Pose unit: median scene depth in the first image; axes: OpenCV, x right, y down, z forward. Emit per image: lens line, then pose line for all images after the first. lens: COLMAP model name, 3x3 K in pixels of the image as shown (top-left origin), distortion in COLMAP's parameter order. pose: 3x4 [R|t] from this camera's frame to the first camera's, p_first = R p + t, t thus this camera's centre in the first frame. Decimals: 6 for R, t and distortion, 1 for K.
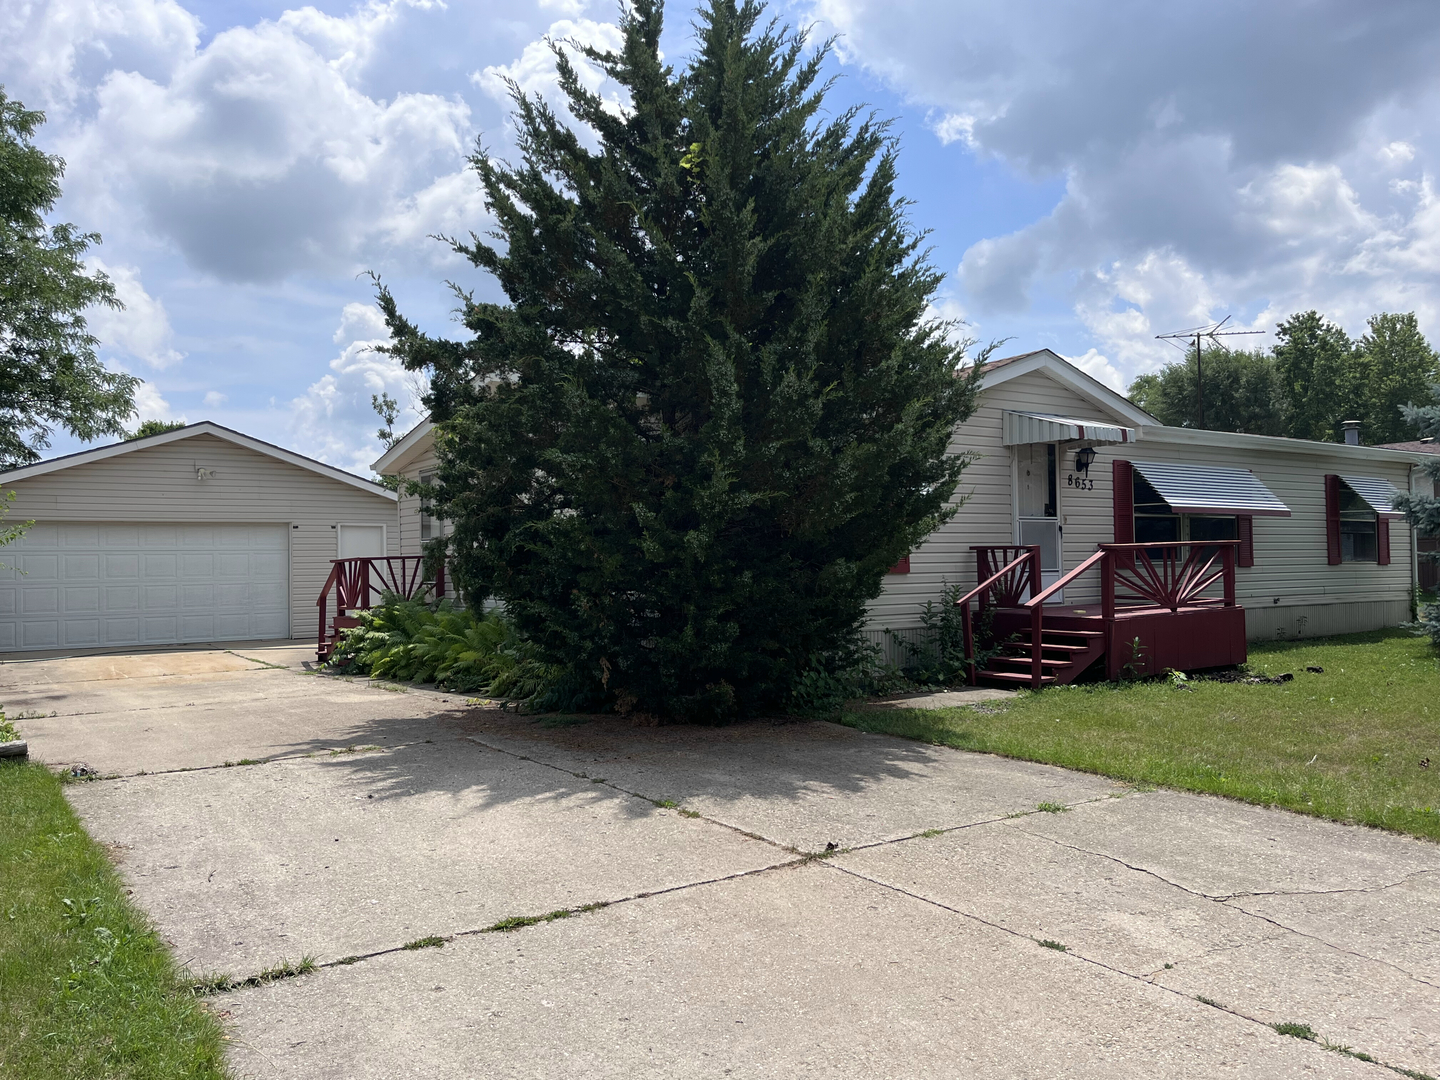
lens RADIAL K [[581.2, 0, 717.5], [0, 581.2, 543.4], [0, 0, 1]] dist [0.000527, 0.000284]
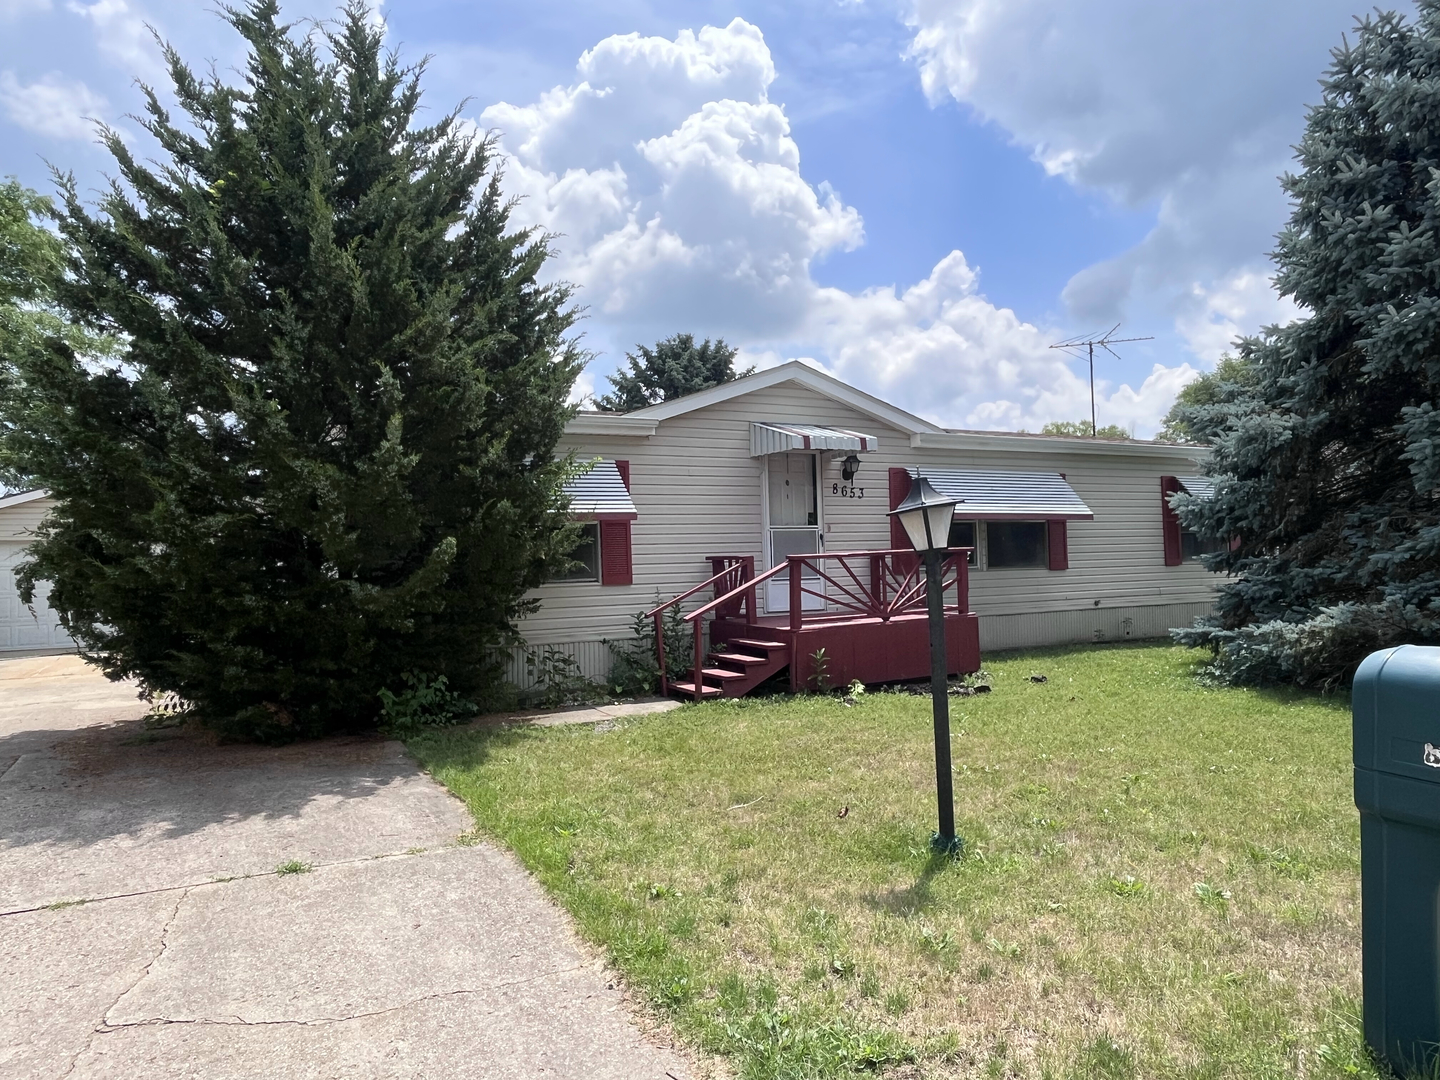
lens RADIAL K [[512.4, 0, 720.2], [0, 512.4, 545.8], [0, 0, 1]] dist [-0.001743, 0.000012]
pose [[0.997707, -0.015347, -0.065913, 0.505180], [0.015302, 0.999882, -0.001192, -0.012114], [0.065924, 0.000181, 0.997825, 0.100853]]
